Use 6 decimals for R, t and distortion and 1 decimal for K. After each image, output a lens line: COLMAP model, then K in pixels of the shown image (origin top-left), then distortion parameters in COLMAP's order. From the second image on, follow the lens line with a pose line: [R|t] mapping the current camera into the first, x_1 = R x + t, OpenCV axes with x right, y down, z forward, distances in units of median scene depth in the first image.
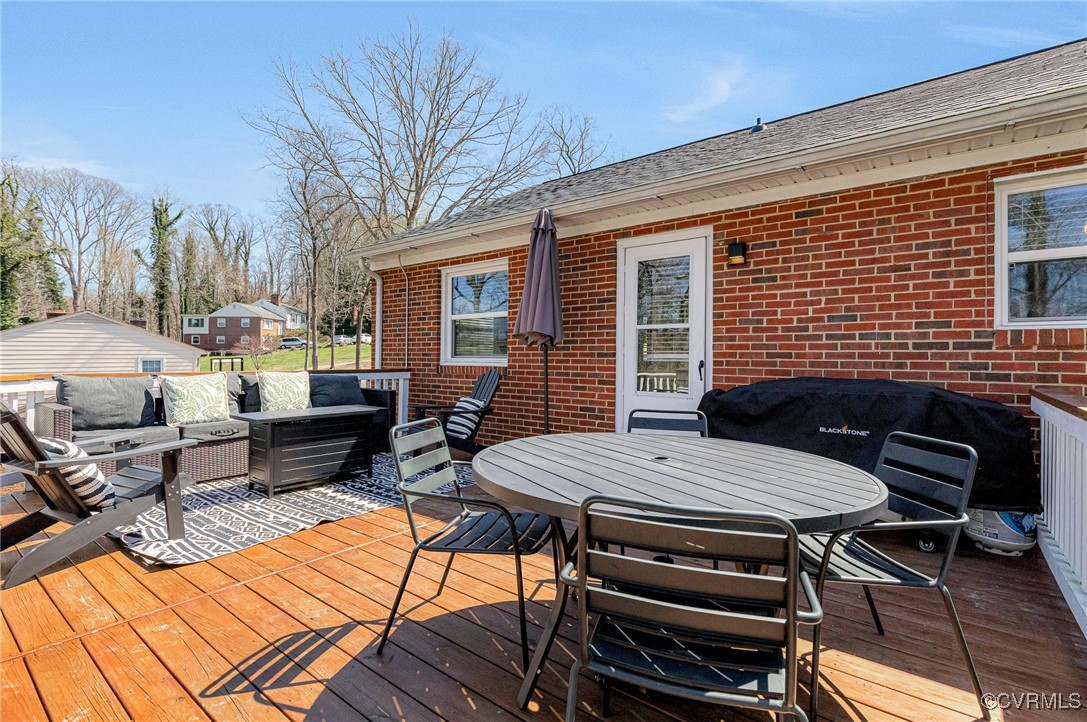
lens RADIAL K [[501.5, 0, 543.5], [0, 501.5, 361.0], [0, 0, 1]] dist [0.000102, -0.000312]
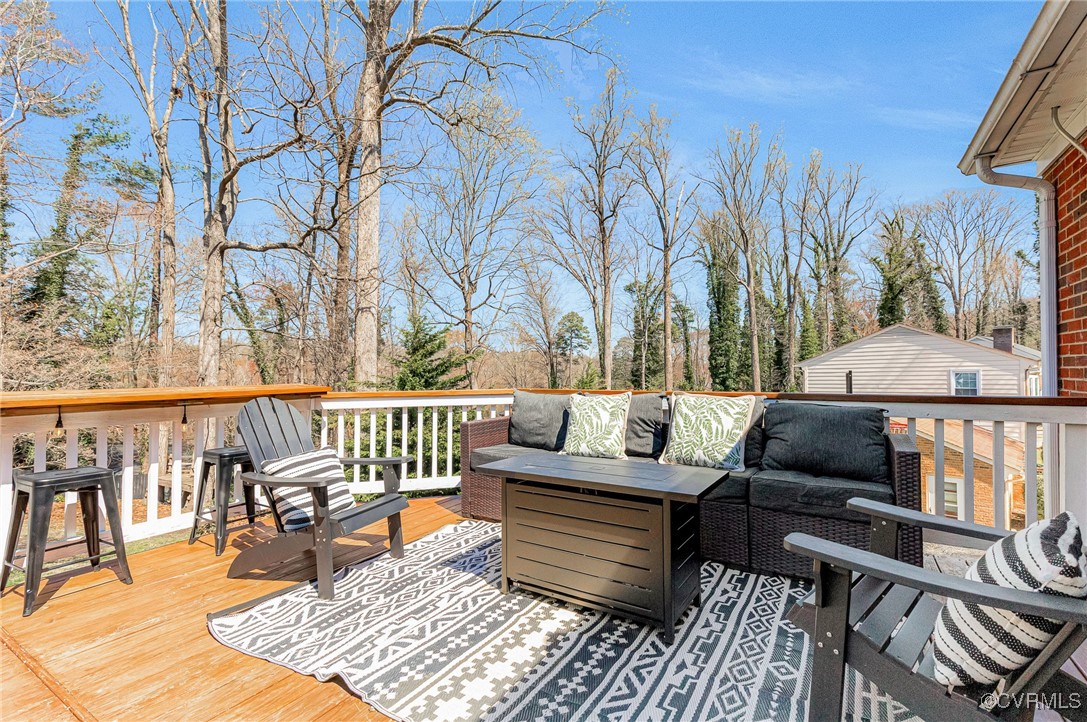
lens RADIAL K [[501.5, 0, 543.5], [0, 501.5, 361.0], [0, 0, 1]] dist [0.000102, -0.000312]
pose [[0.100337, -0.024662, -0.994648, 0.018437], [0.001025, 0.999695, -0.024684, -0.001228], [0.994953, 0.001457, 0.100332, 0.182180]]
